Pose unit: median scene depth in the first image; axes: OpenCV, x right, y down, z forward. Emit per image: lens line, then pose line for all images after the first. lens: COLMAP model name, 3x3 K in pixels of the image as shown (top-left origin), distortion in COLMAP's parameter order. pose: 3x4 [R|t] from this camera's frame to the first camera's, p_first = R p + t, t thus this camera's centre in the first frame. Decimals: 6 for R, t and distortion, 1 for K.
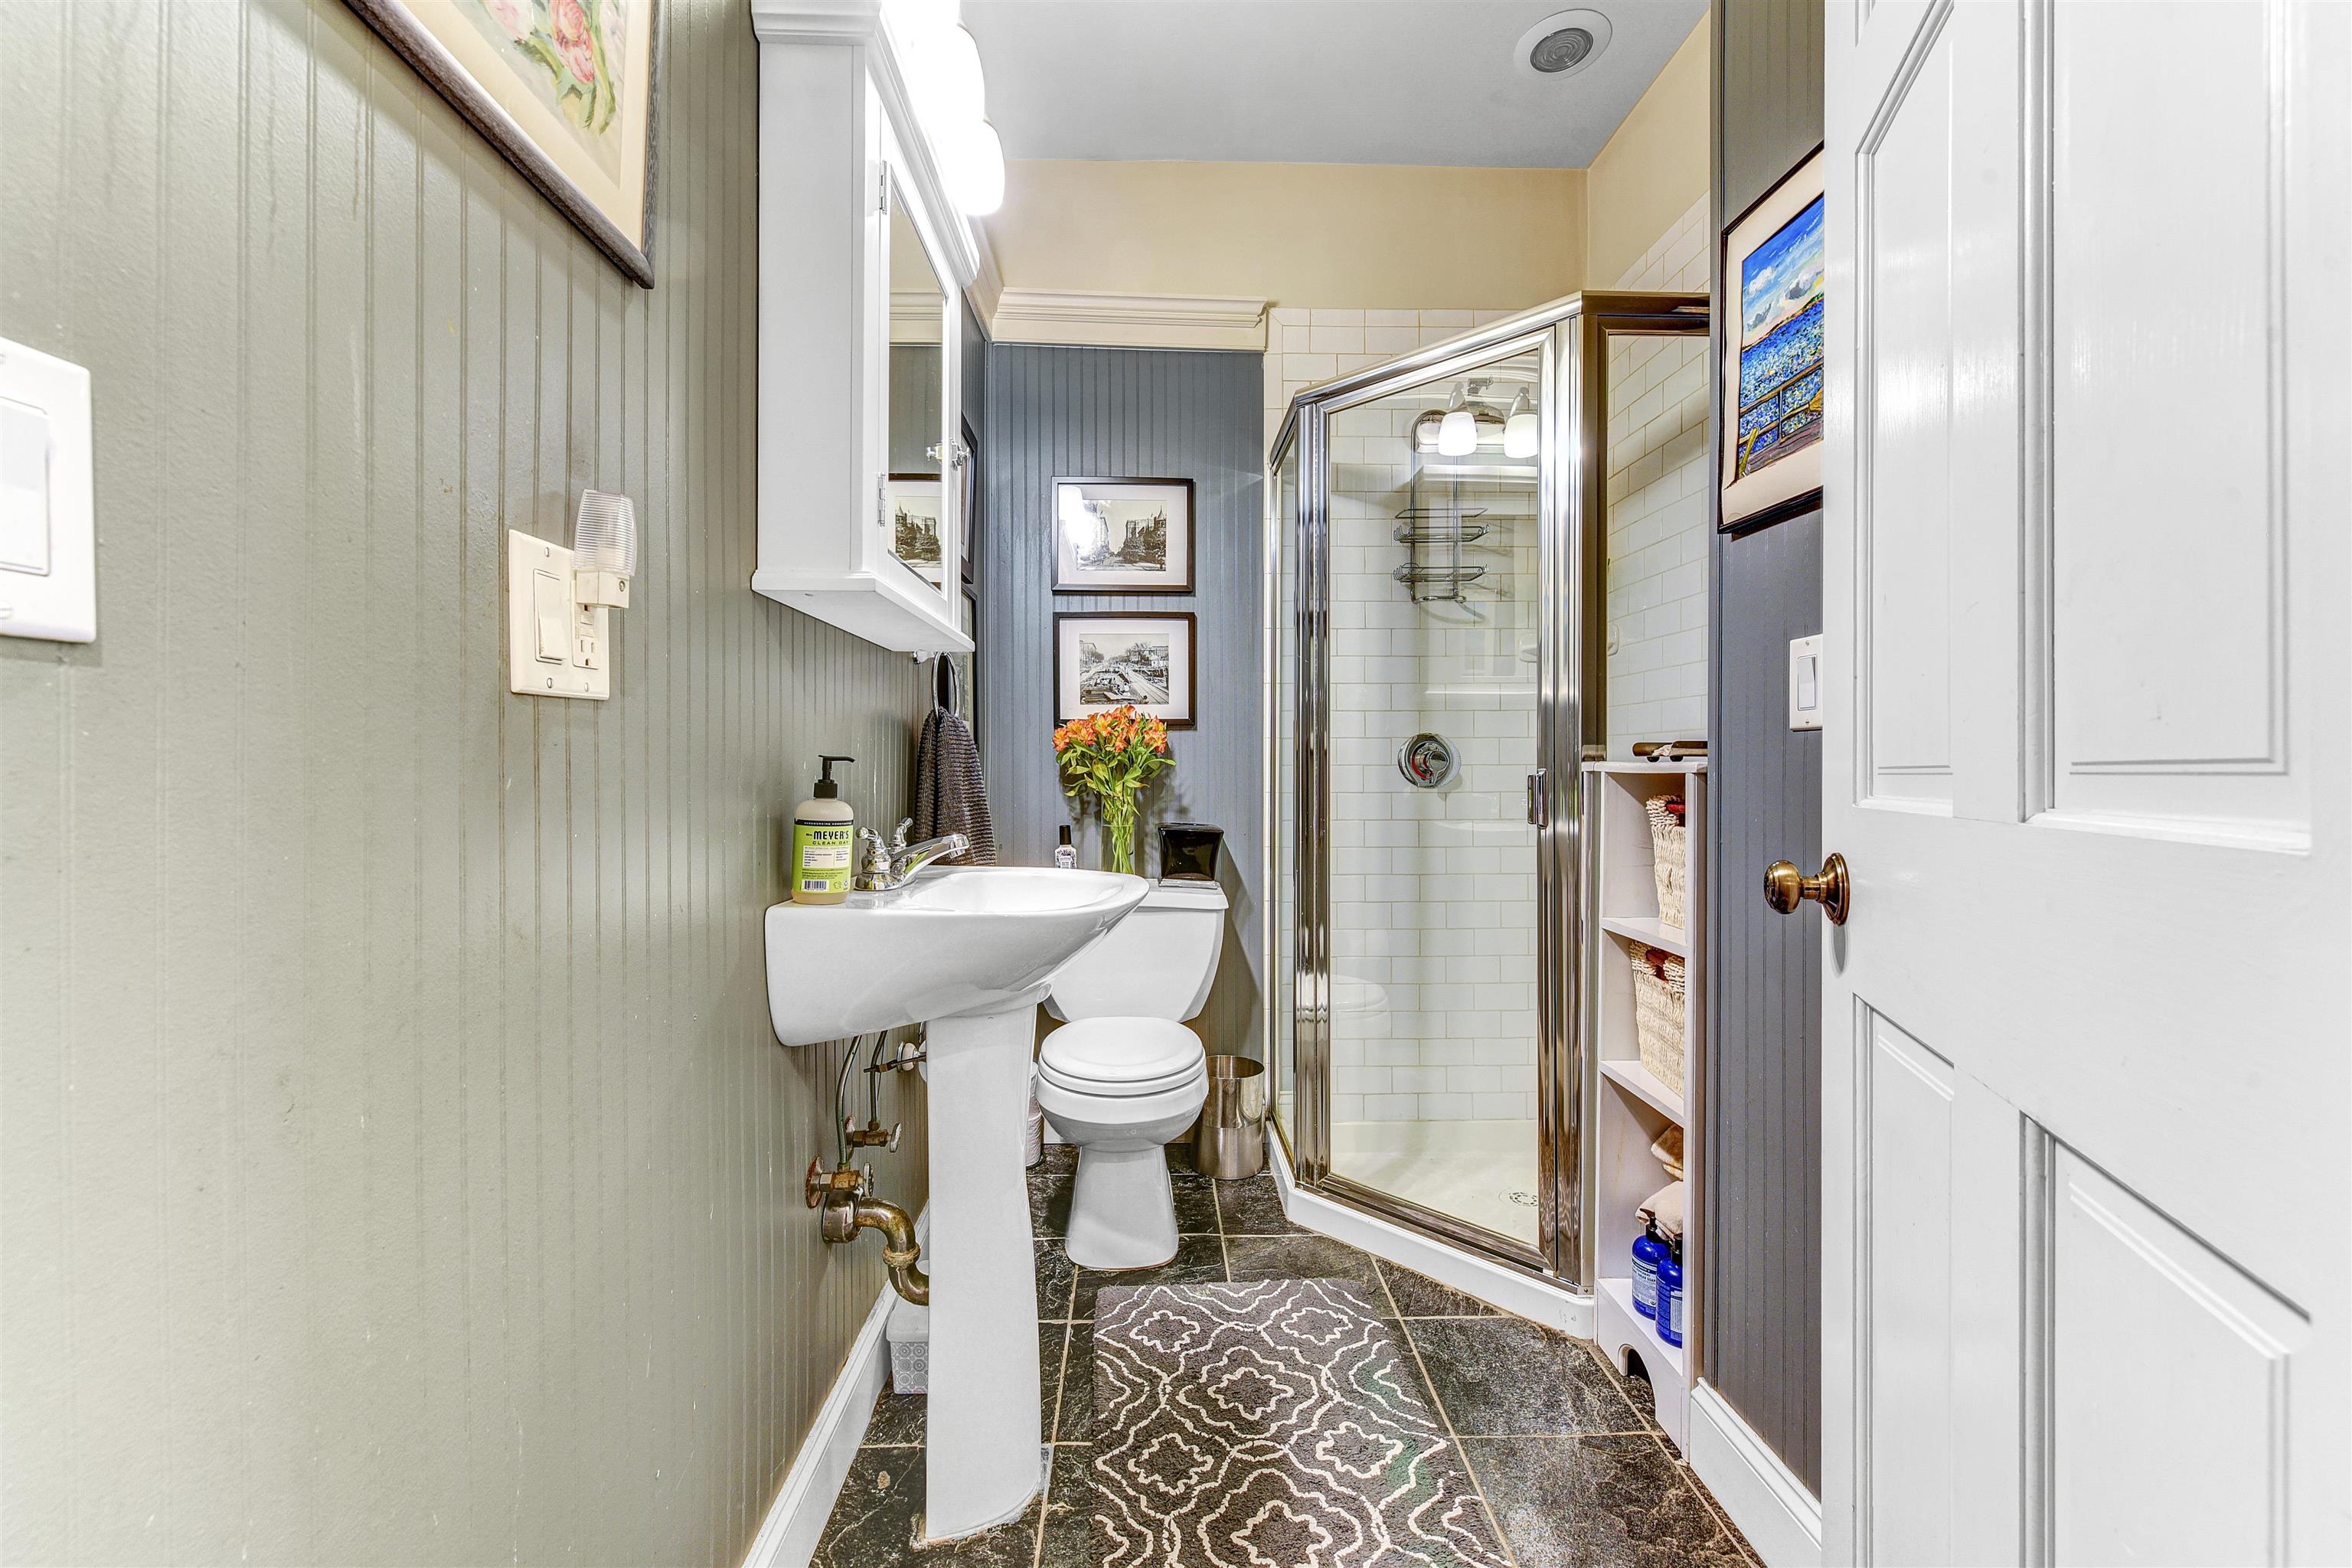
lens RADIAL K [[937.8, 0, 1179.4], [0, 937.8, 773.7], [0, 0, 1]] dist [0.008912, -0.000501]
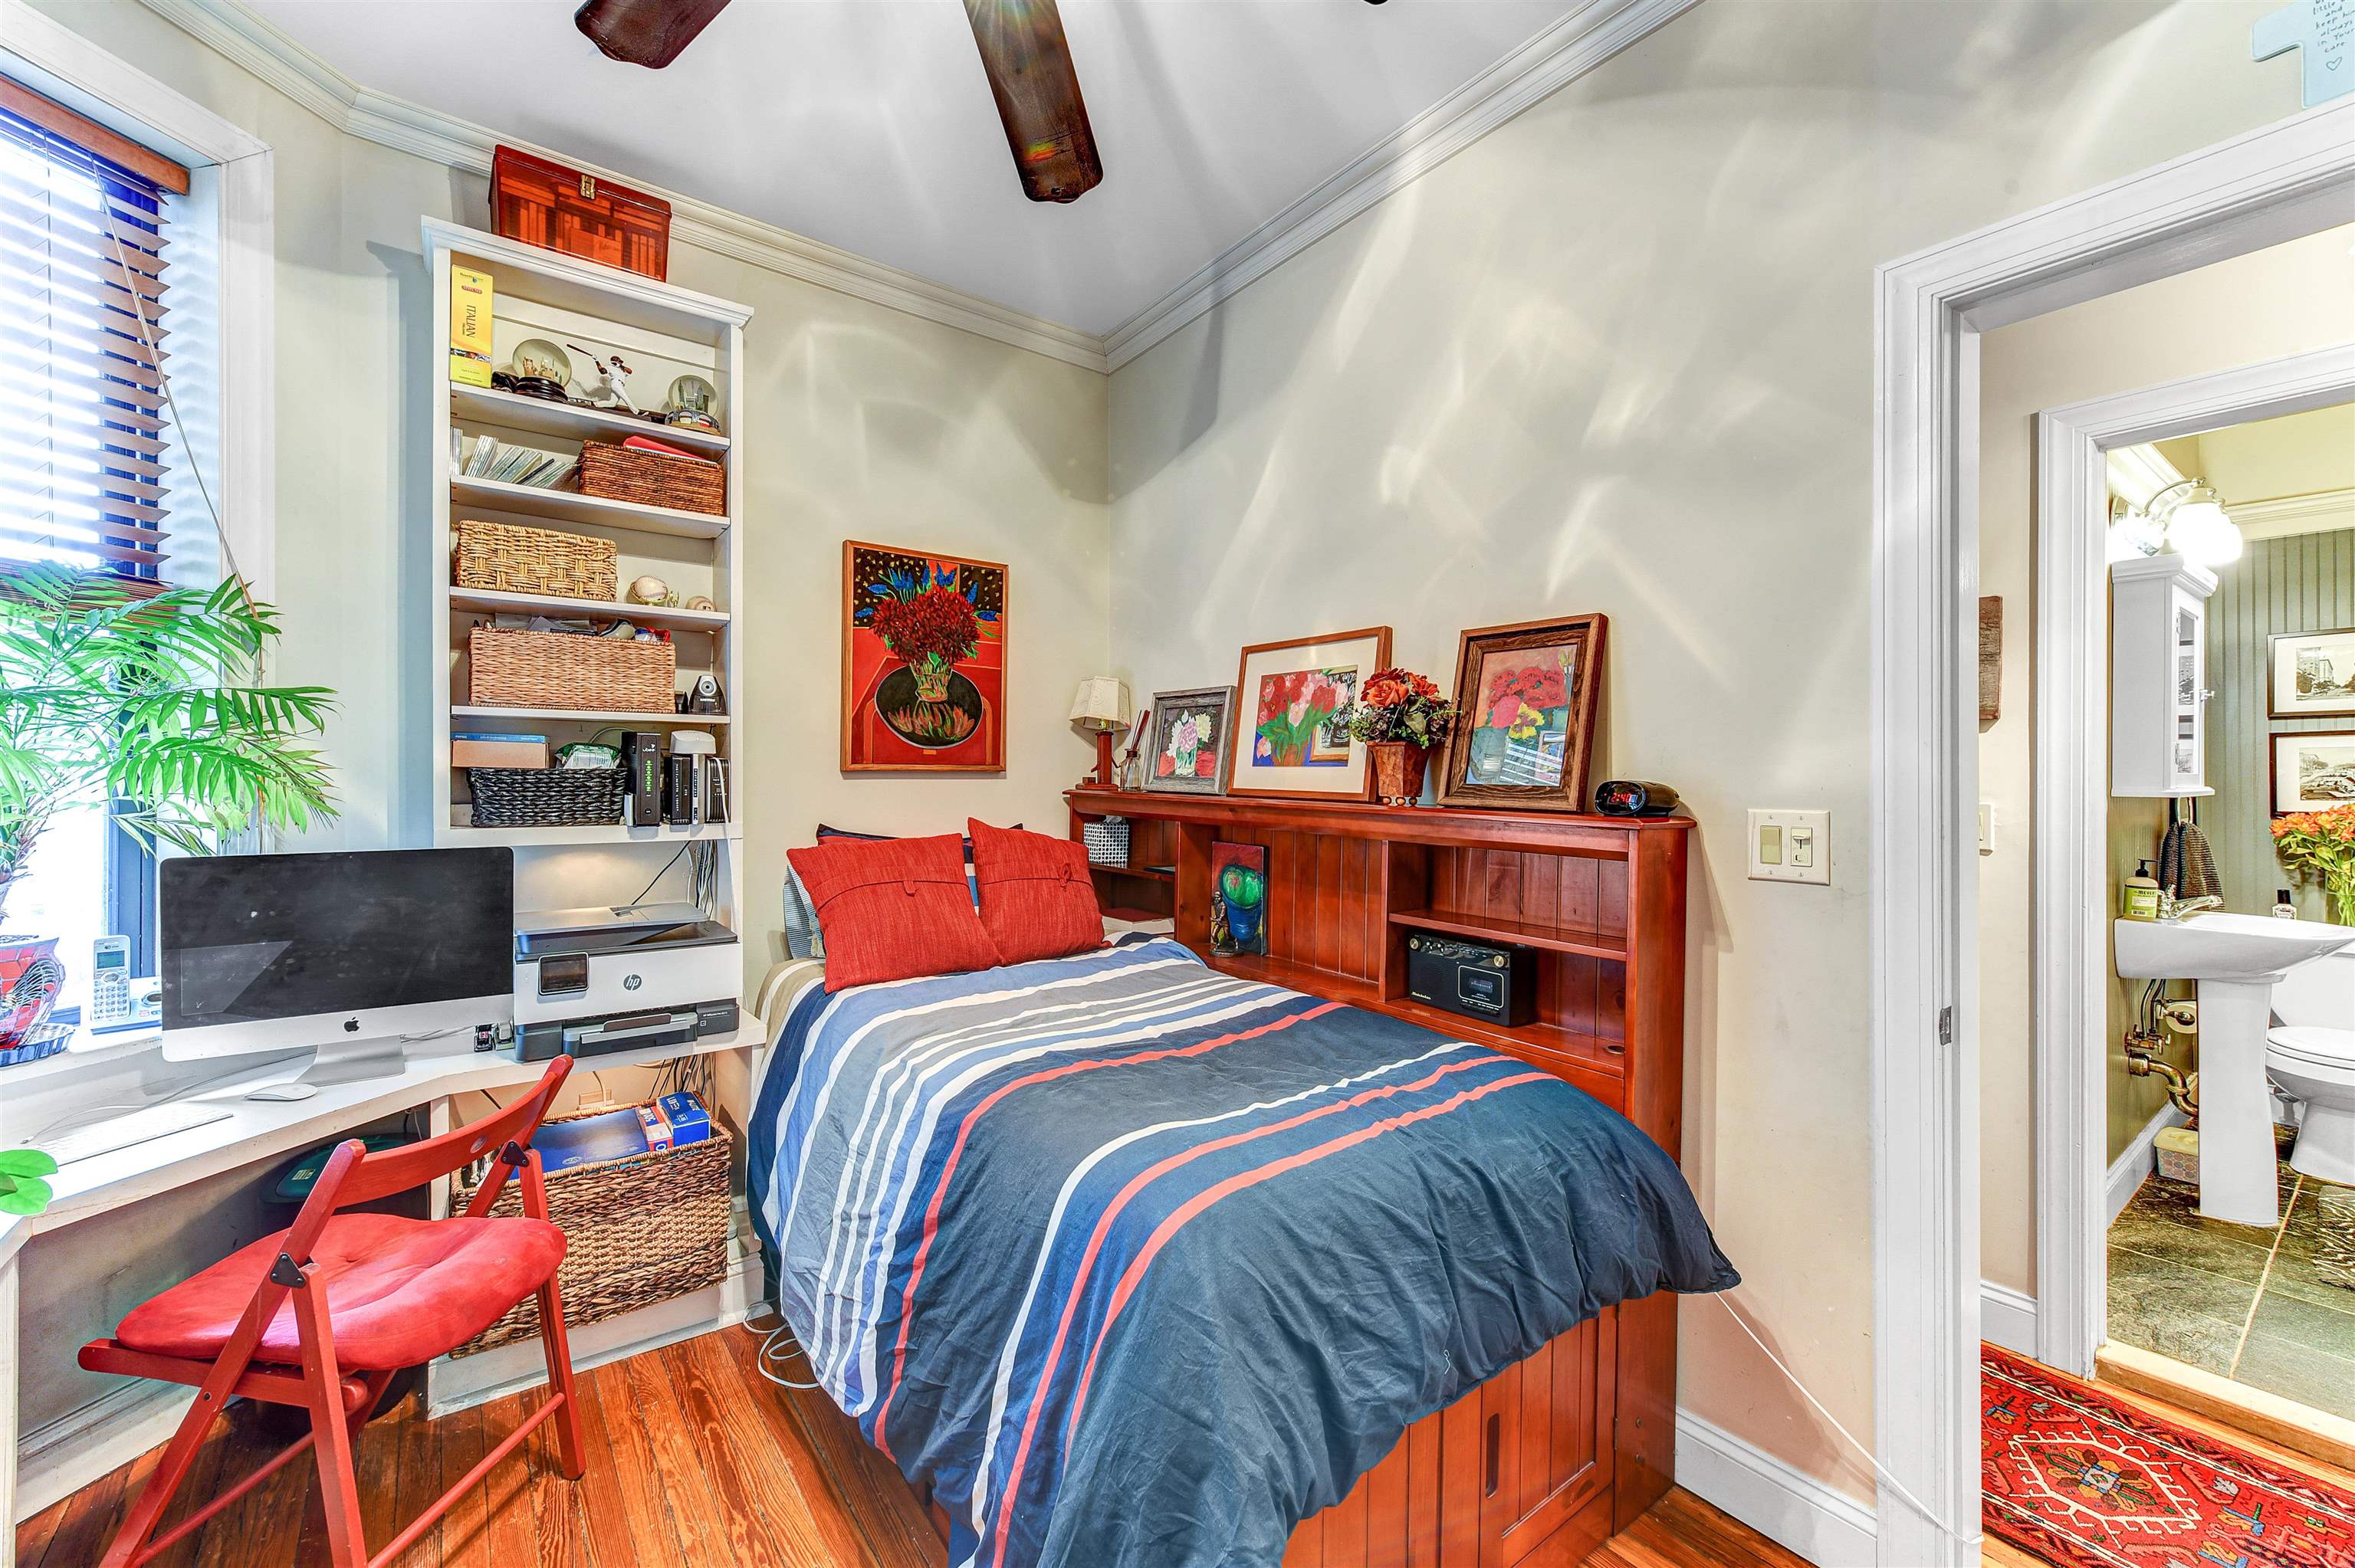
lens RADIAL K [[938.8, 0, 1182.6], [0, 938.8, 770.3], [0, 0, 1]] dist [0.008912, -0.000501]
pose [[0.573945, 0.000899, -0.818894, 0.129079], [-0.004955, 0.999985, -0.002375, -0.151031], [0.818879, 0.005420, 0.573940, -1.576360]]
